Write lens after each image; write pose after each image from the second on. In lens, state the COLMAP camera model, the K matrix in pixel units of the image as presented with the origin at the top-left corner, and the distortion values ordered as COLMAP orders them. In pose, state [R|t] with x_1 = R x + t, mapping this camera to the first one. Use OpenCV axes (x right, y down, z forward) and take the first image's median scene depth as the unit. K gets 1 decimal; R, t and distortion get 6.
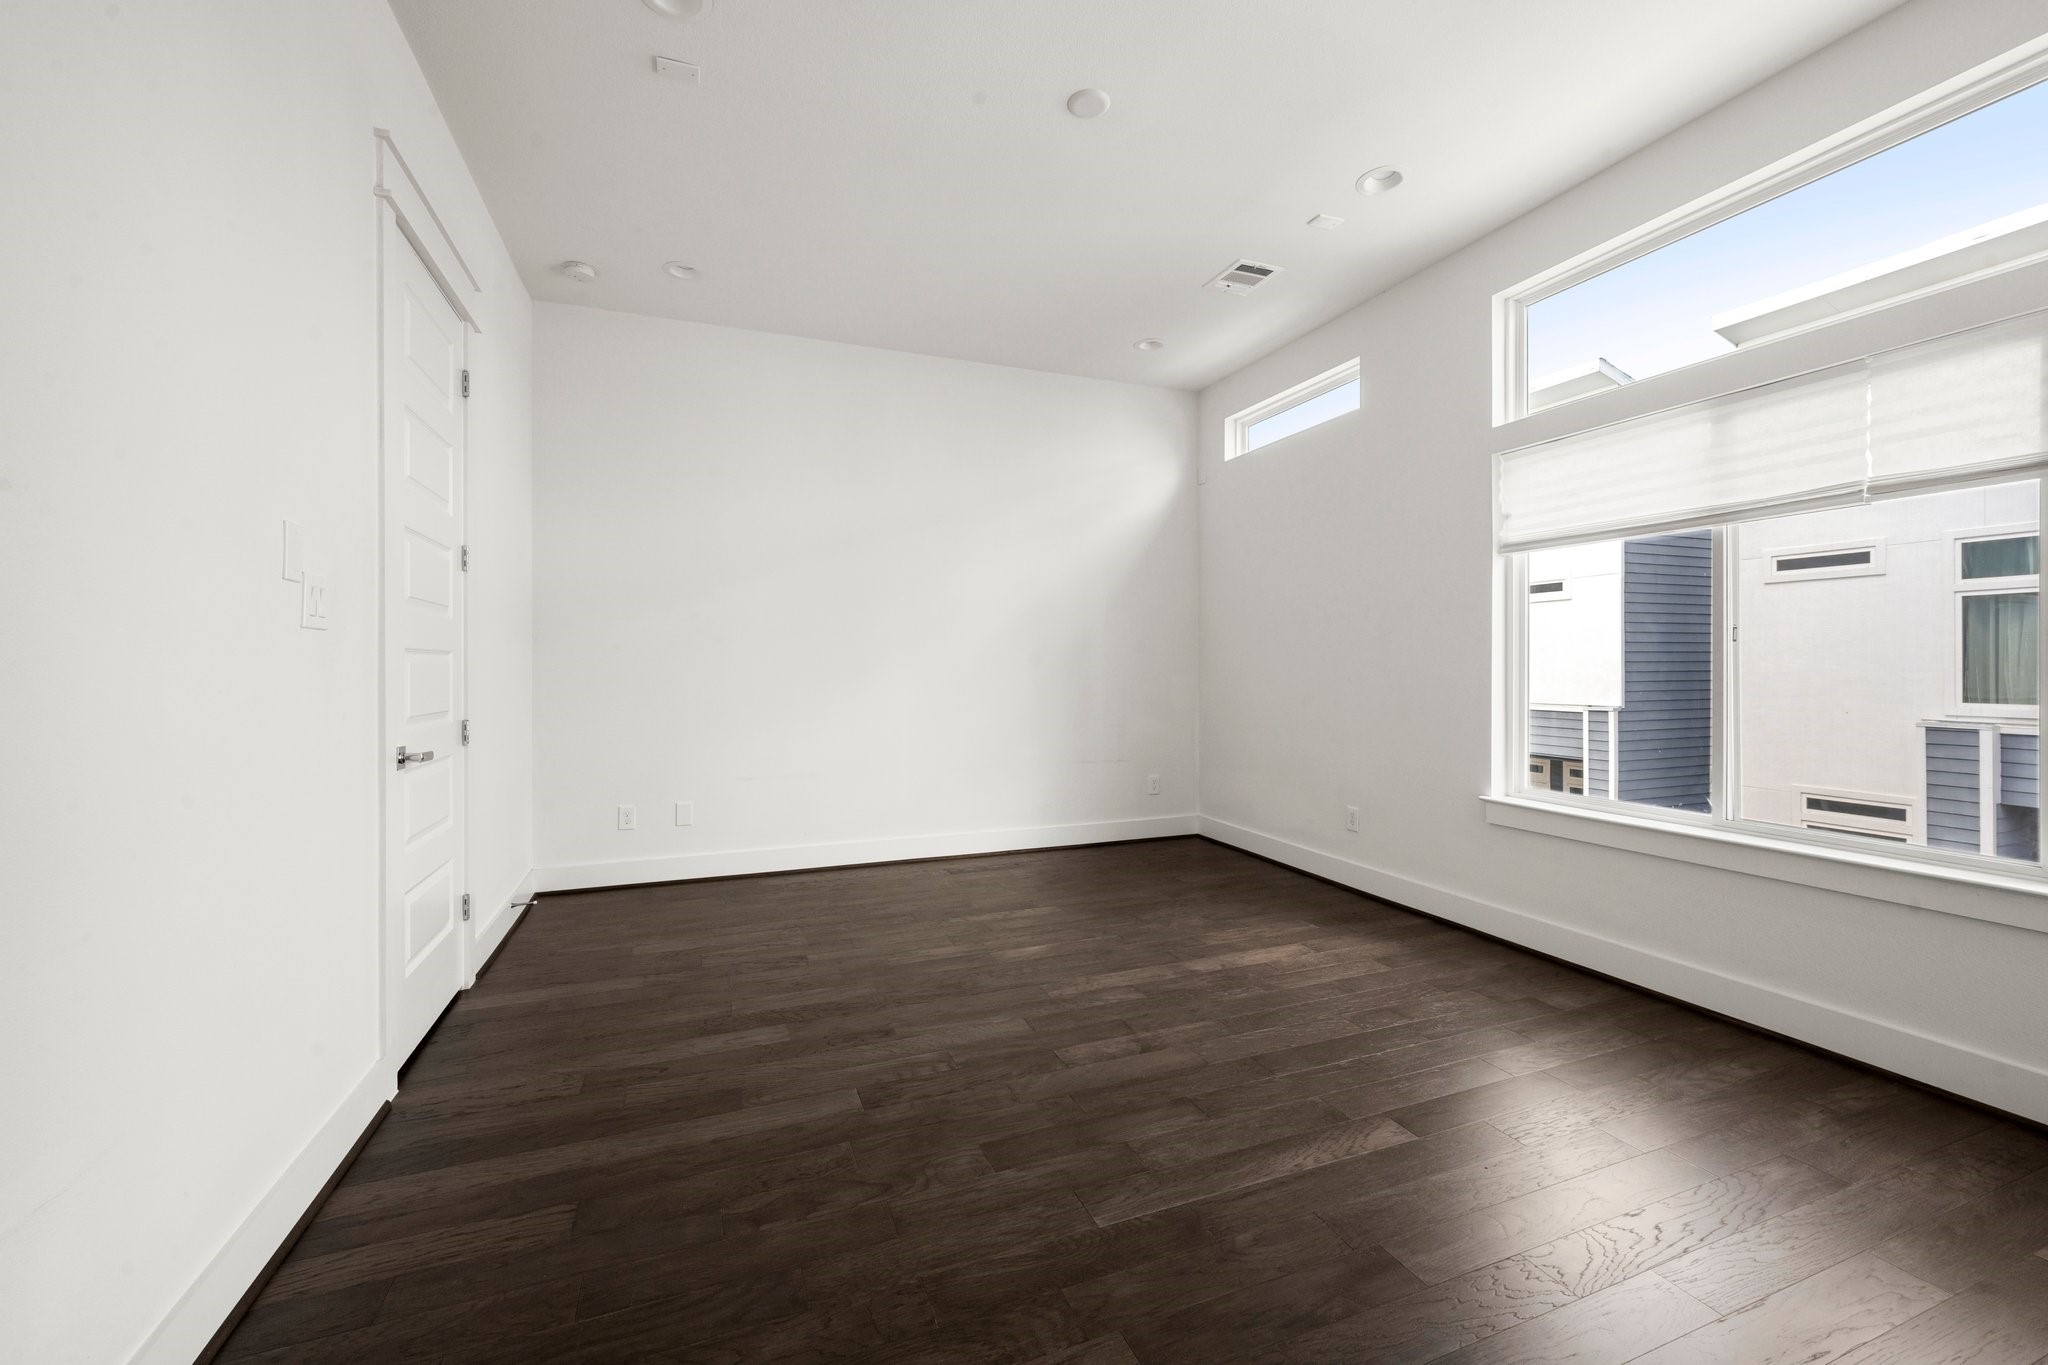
lens RADIAL K [[824.5, 0, 1032.6], [0, 824.5, 669.1], [0, 0, 1]] dist [0.000895, 0.001064]
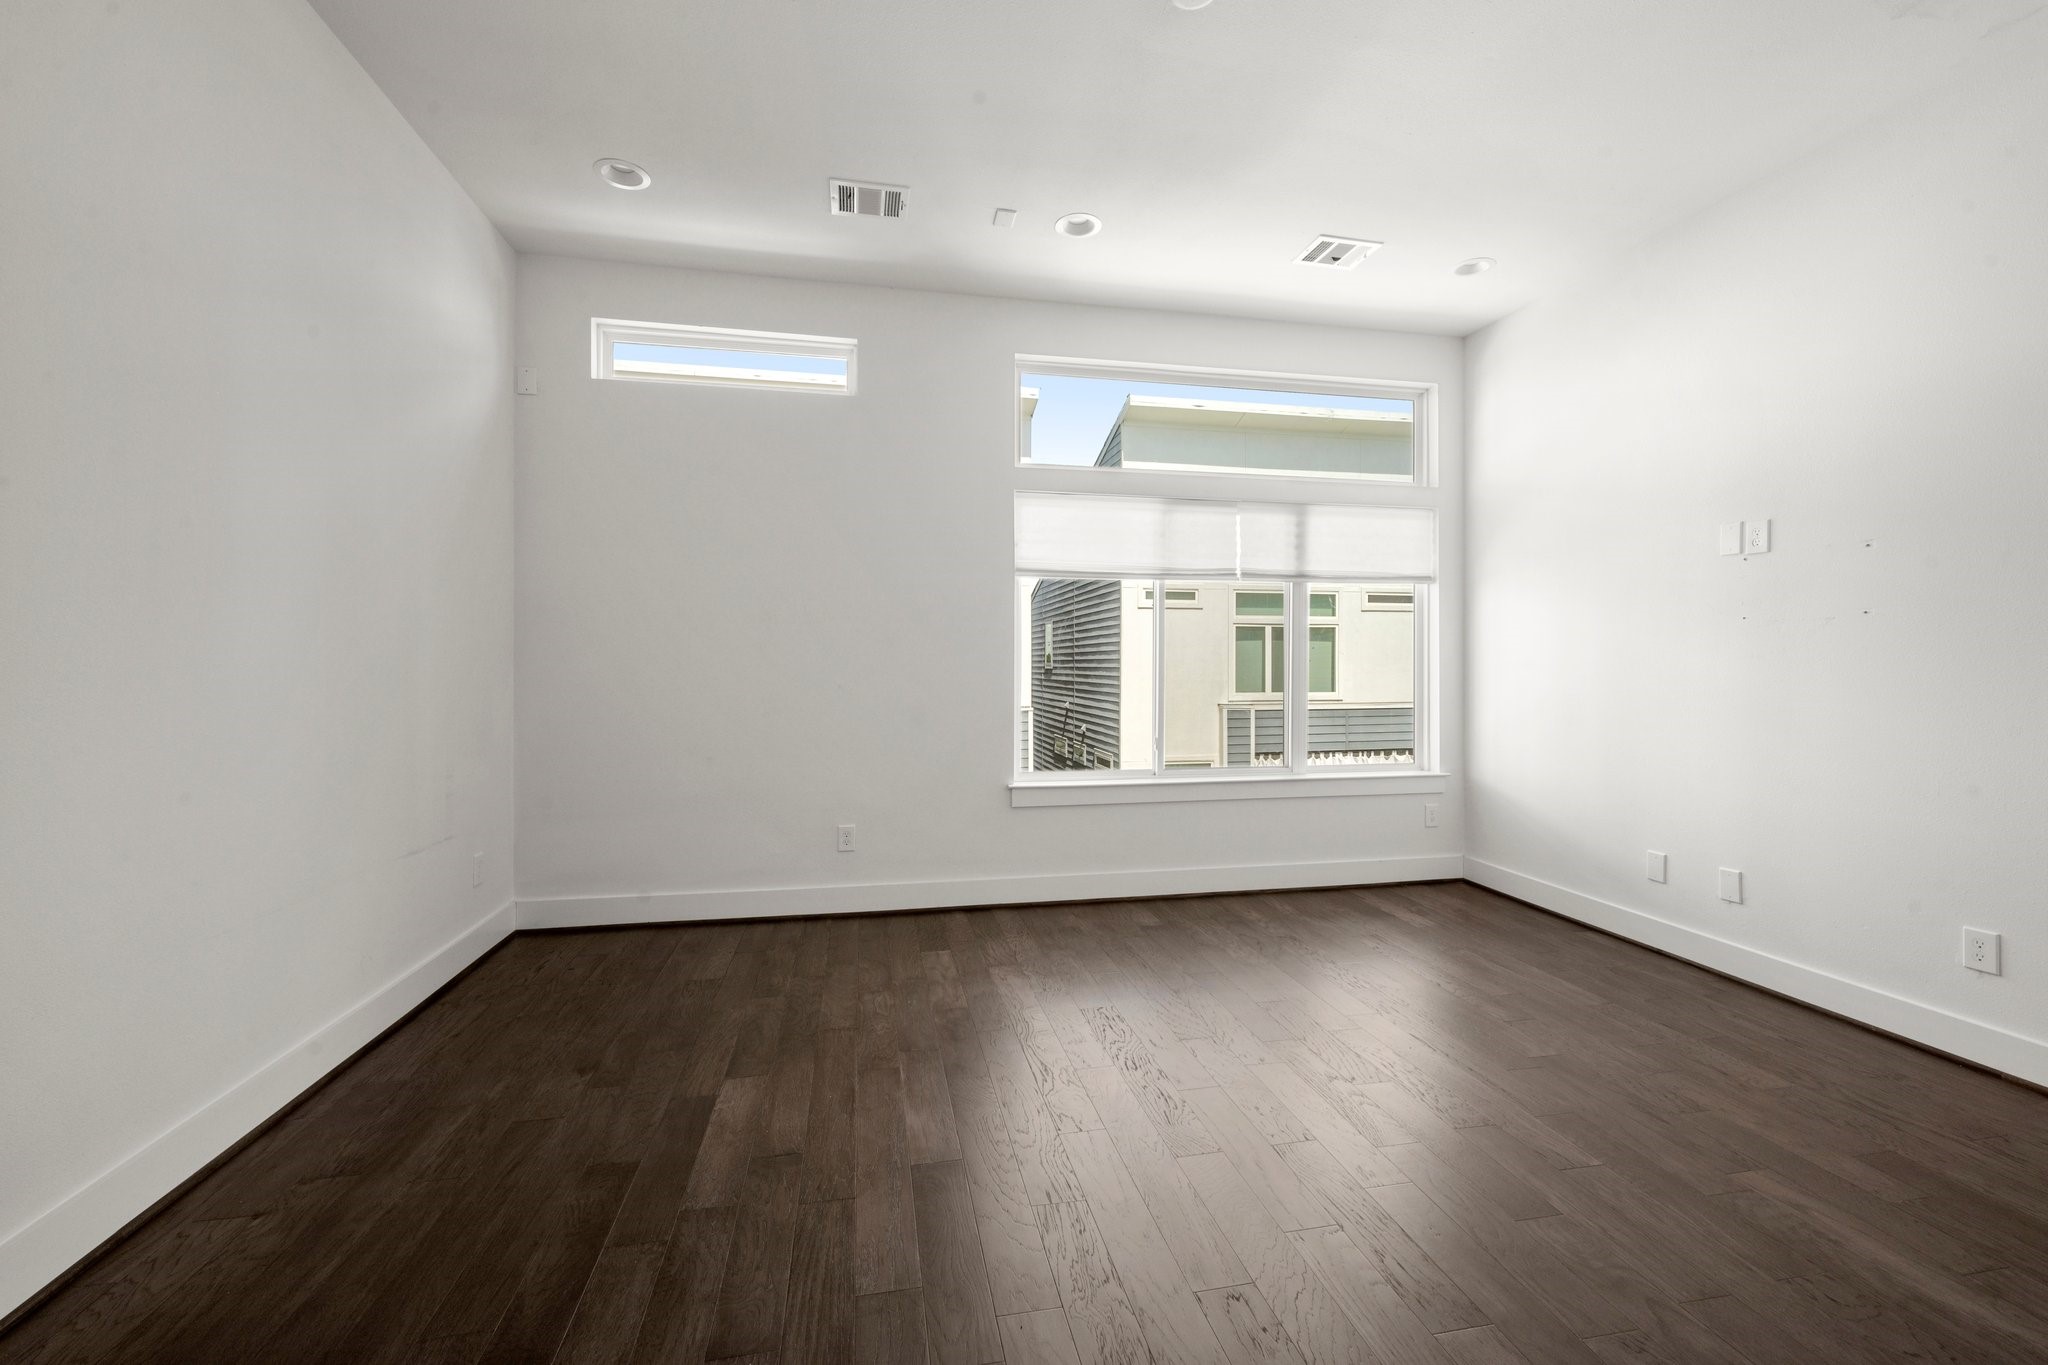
lens RADIAL K [[824.5, 0, 1031.1], [0, 824.5, 683.9], [0, 0, 1]] dist [0.000895, 0.001064]
pose [[0.184876, -0.018652, 0.982585, -0.574047], [0.001420, 0.999824, 0.018712, -0.009049], [-0.982761, -0.002064, 0.184870, 0.758423]]
